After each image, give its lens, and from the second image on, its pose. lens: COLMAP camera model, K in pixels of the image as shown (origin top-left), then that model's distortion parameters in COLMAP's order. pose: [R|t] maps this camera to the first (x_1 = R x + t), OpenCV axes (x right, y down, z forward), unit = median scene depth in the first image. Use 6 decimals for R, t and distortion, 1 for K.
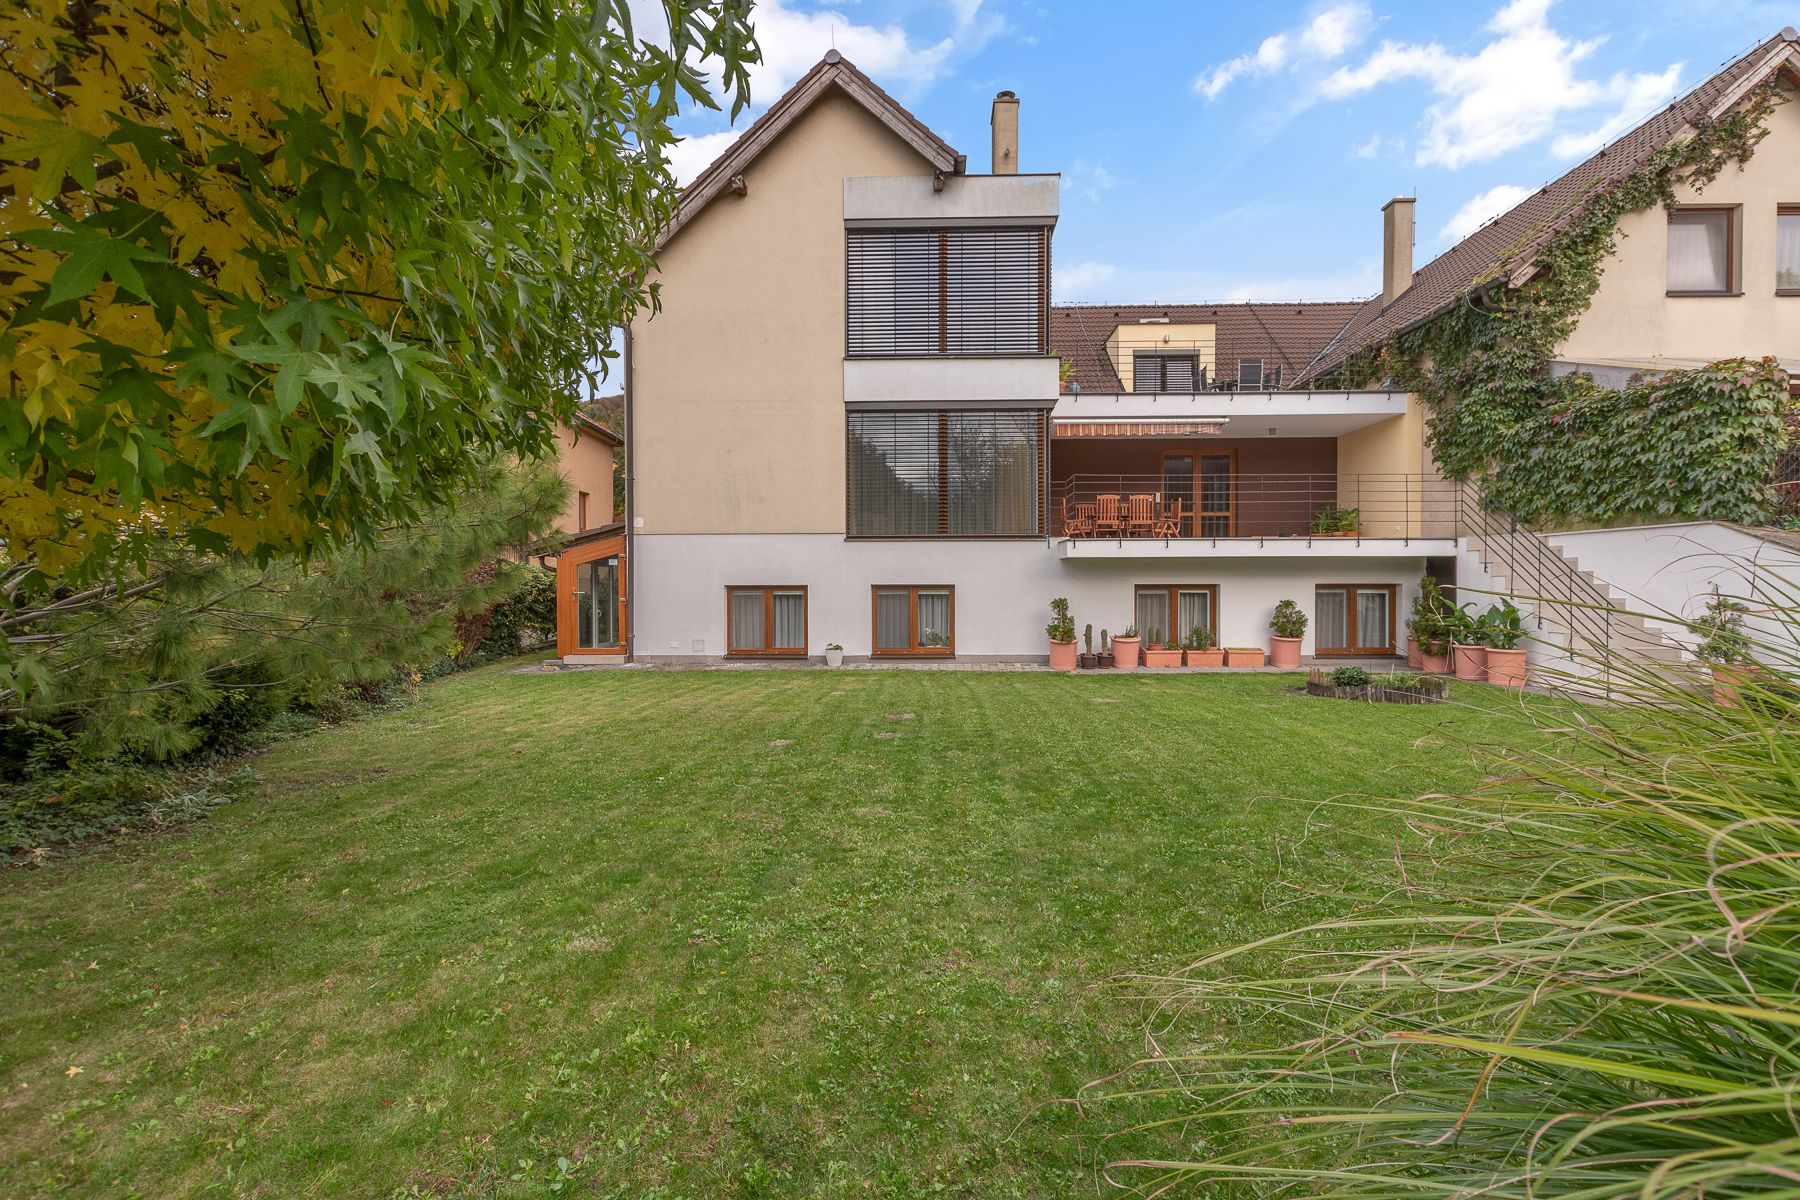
lens RADIAL K [[780.0, 0, 900.8], [0, 780.0, 593.0], [0, 0, 1]] dist [-0.002914, -0.000237]
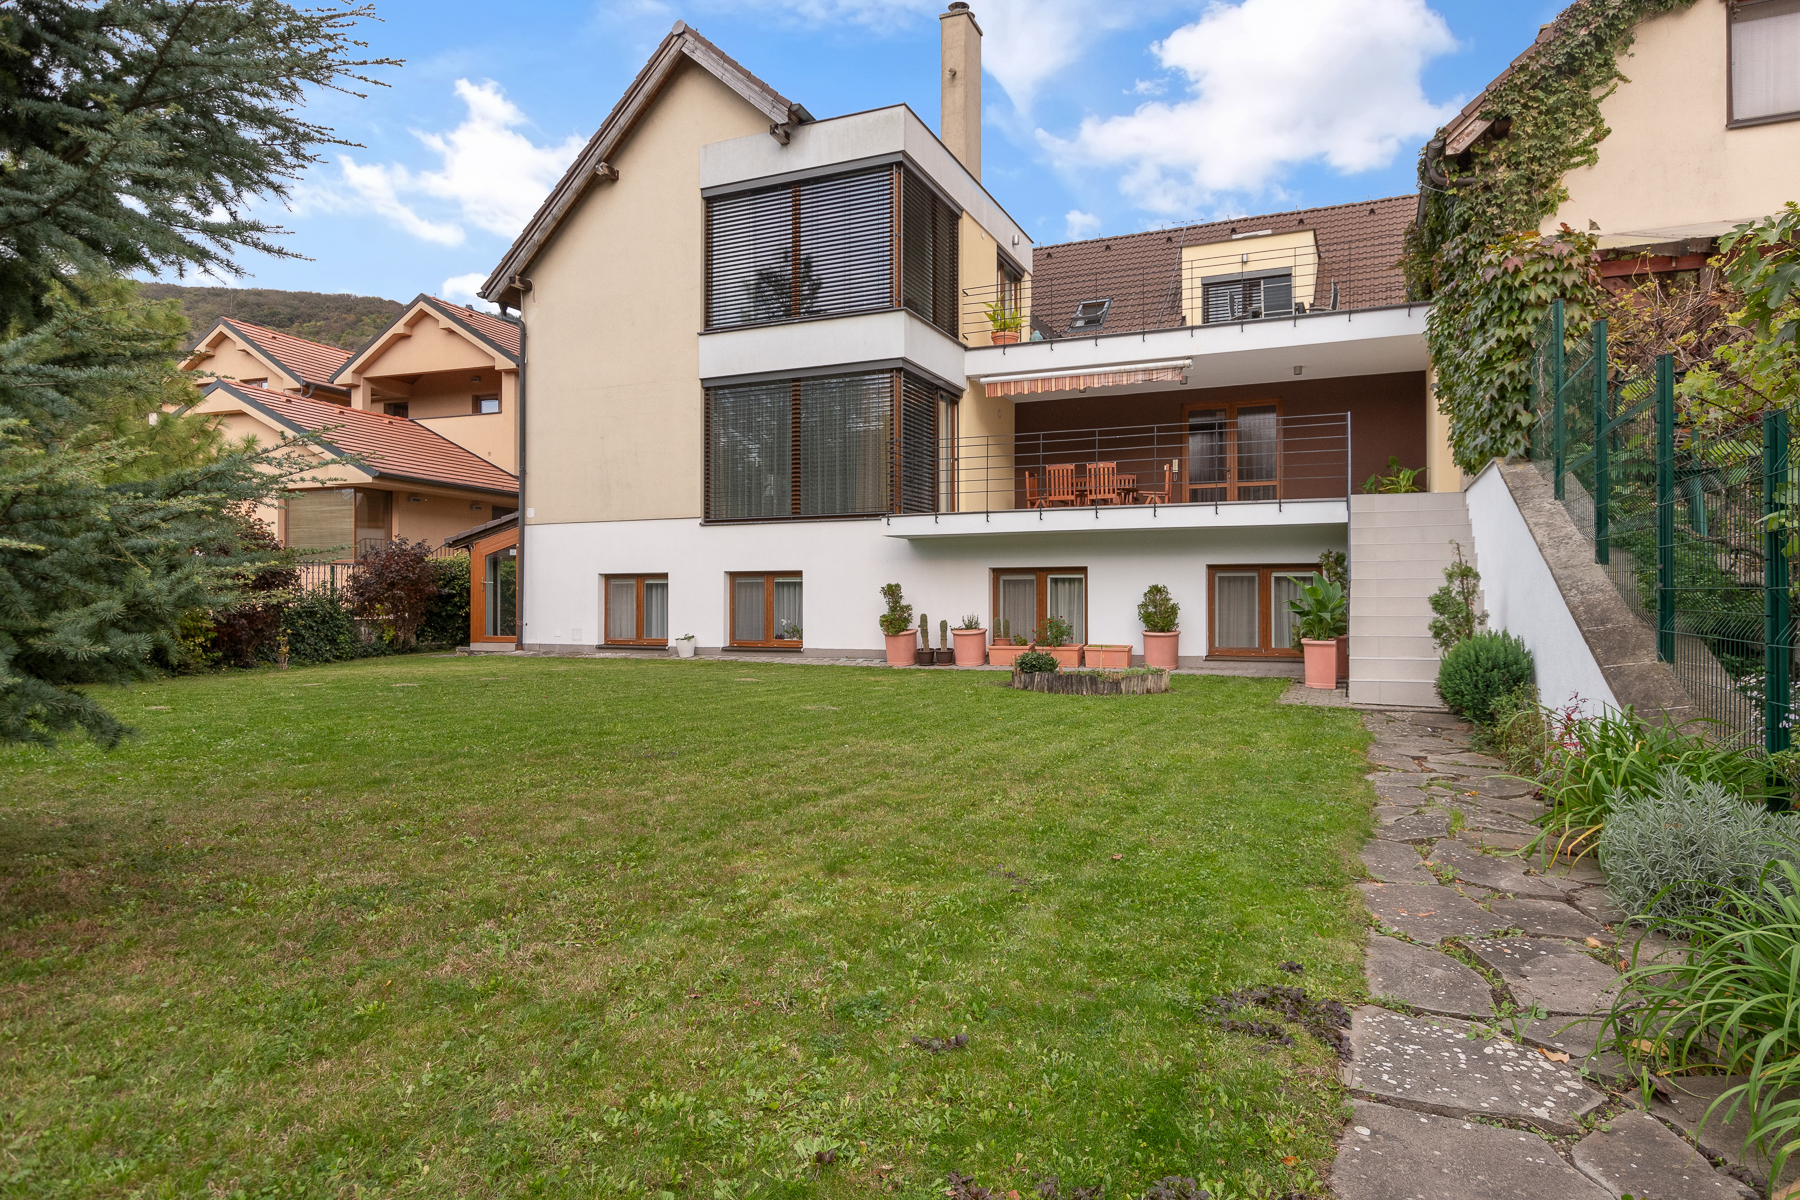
lens RADIAL K [[1002.6, 0, 902.1], [0, 1002.6, 601.3], [0, 0, 1]] dist [-0.019178, -0.002097]
pose [[0.932415, 0.001778, -0.361385, 0.597425], [-0.007147, 0.999883, -0.013522, 0.040036], [0.361319, 0.015191, 0.932319, -0.043456]]
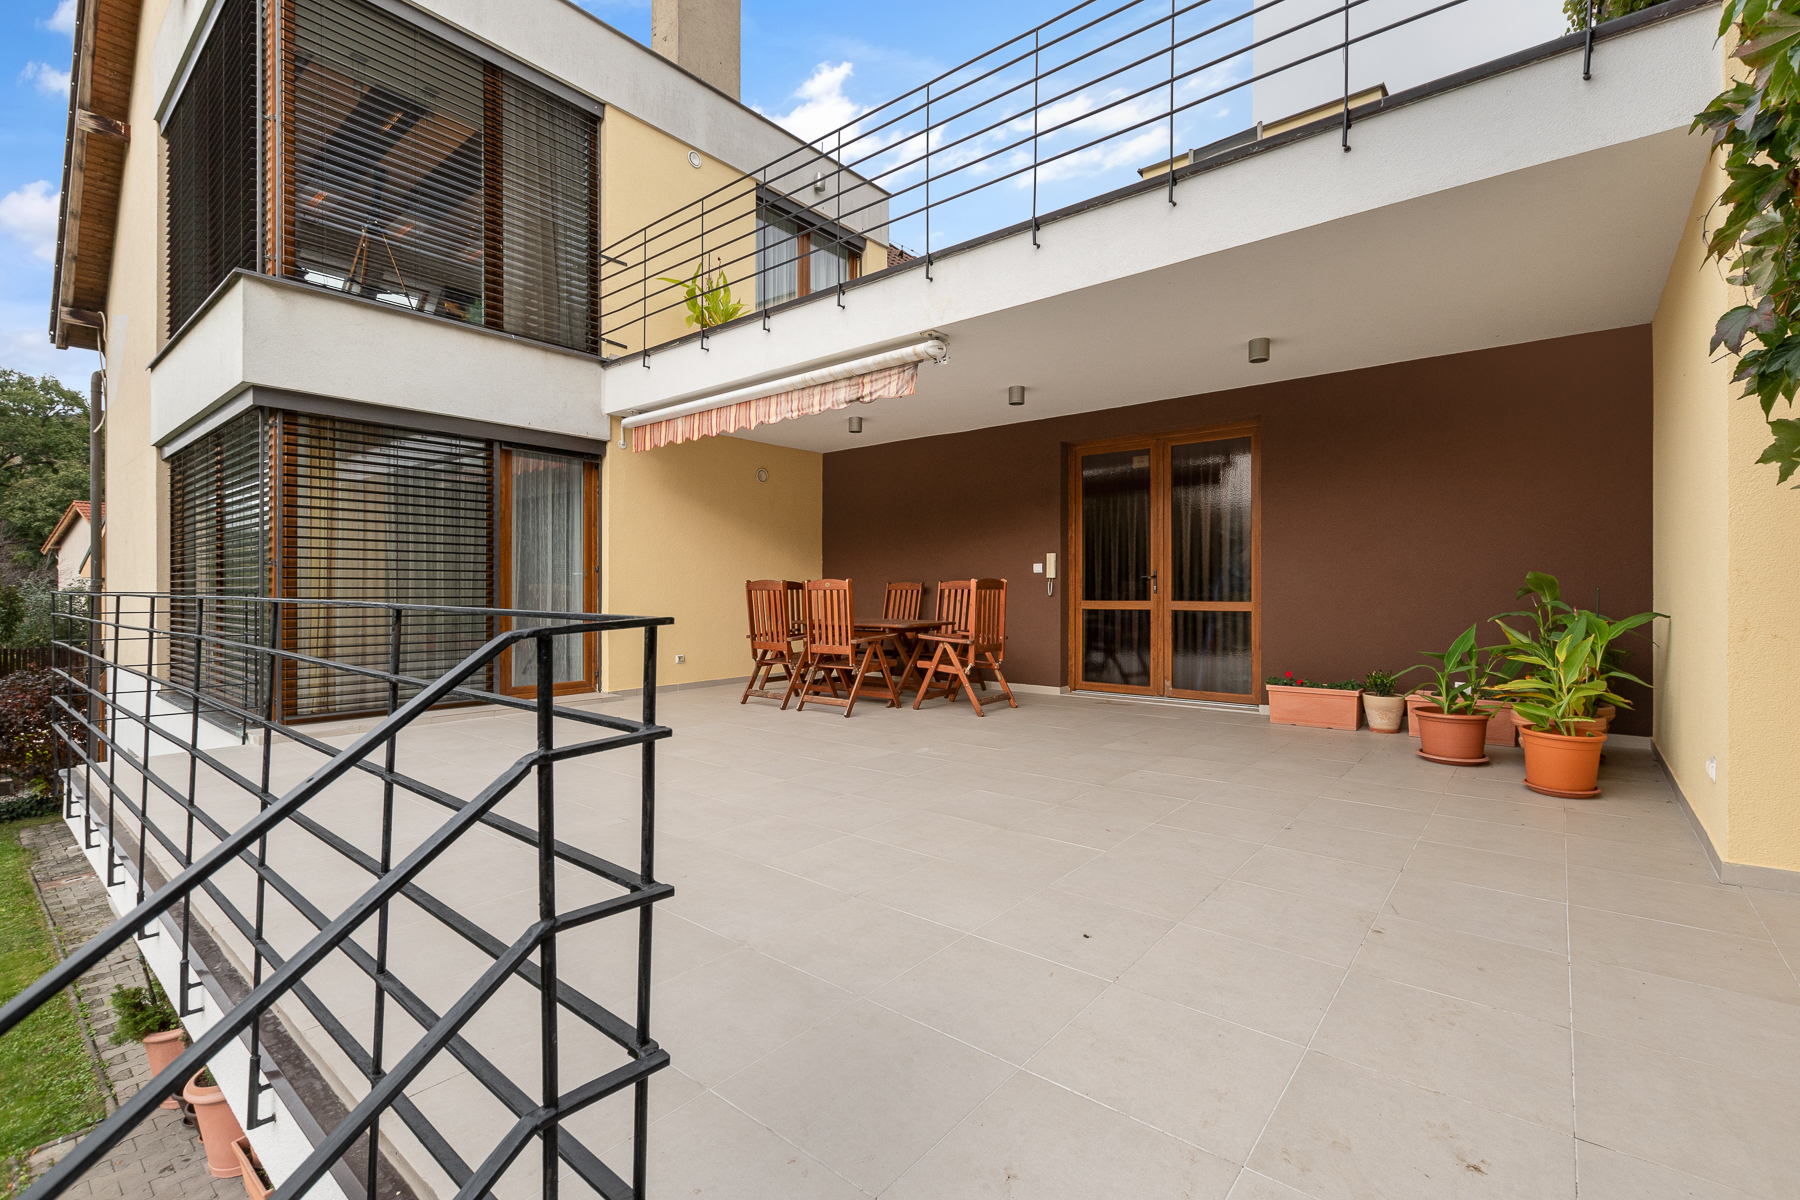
lens RADIAL K [[797.7, 0, 907.0], [0, 797.7, 596.8], [0, 0, 1]] dist [0.015847, 0.000161]
pose [[0.804778, -0.000137, -0.593576, 0.700549], [-0.010865, 0.999829, -0.014962, -0.136044], [0.593477, 0.018491, 0.804639, 0.859724]]
